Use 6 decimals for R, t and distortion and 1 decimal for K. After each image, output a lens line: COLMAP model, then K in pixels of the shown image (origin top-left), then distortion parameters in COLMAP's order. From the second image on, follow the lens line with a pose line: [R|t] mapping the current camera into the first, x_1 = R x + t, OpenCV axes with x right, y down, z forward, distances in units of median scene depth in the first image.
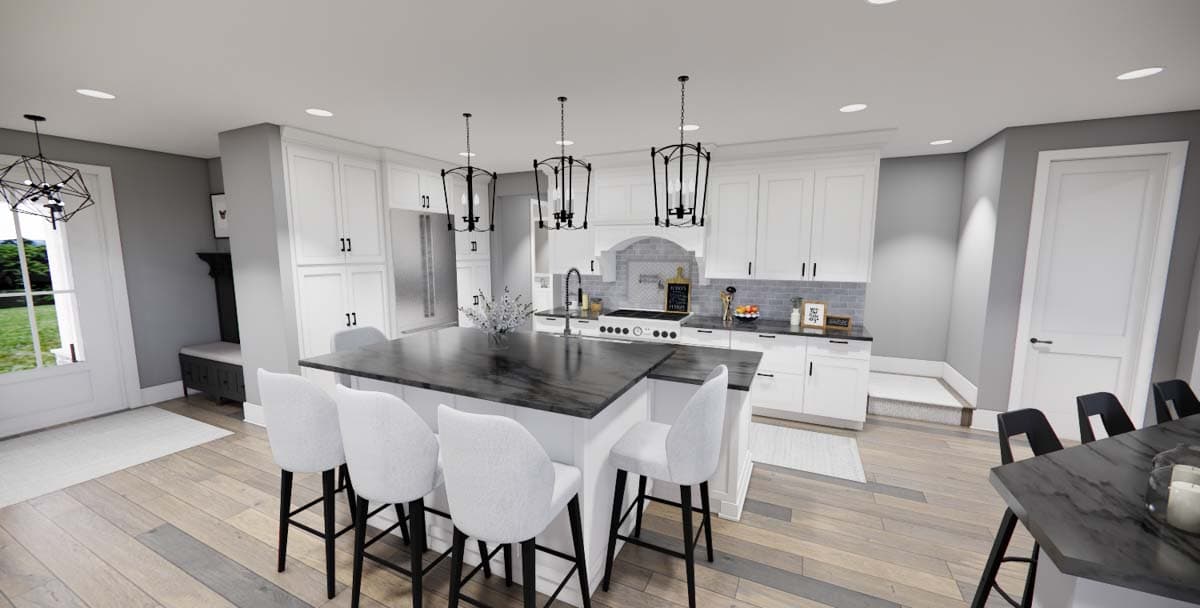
lens RADIAL K [[433.4, 0, 600.0], [0, 433.4, 304.0], [0, 0, 1]] dist [-0.001266, -0.000112]
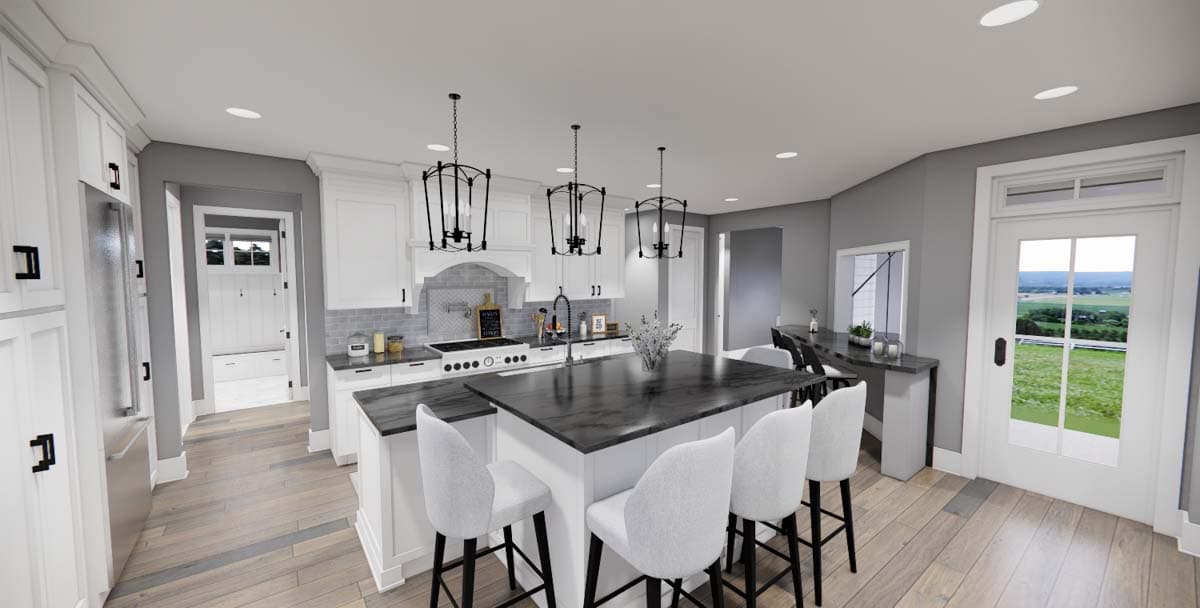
lens RADIAL K [[440.8, 0, 611.5], [0, 440.8, 302.6], [0, 0, 1]] dist [0.000124, 0.000172]
pose [[0.446075, -0.054220, 0.893352, -0.688627], [0.110827, 0.993827, 0.004979, -0.042616], [-0.888107, 0.096787, 0.449330, 0.342022]]
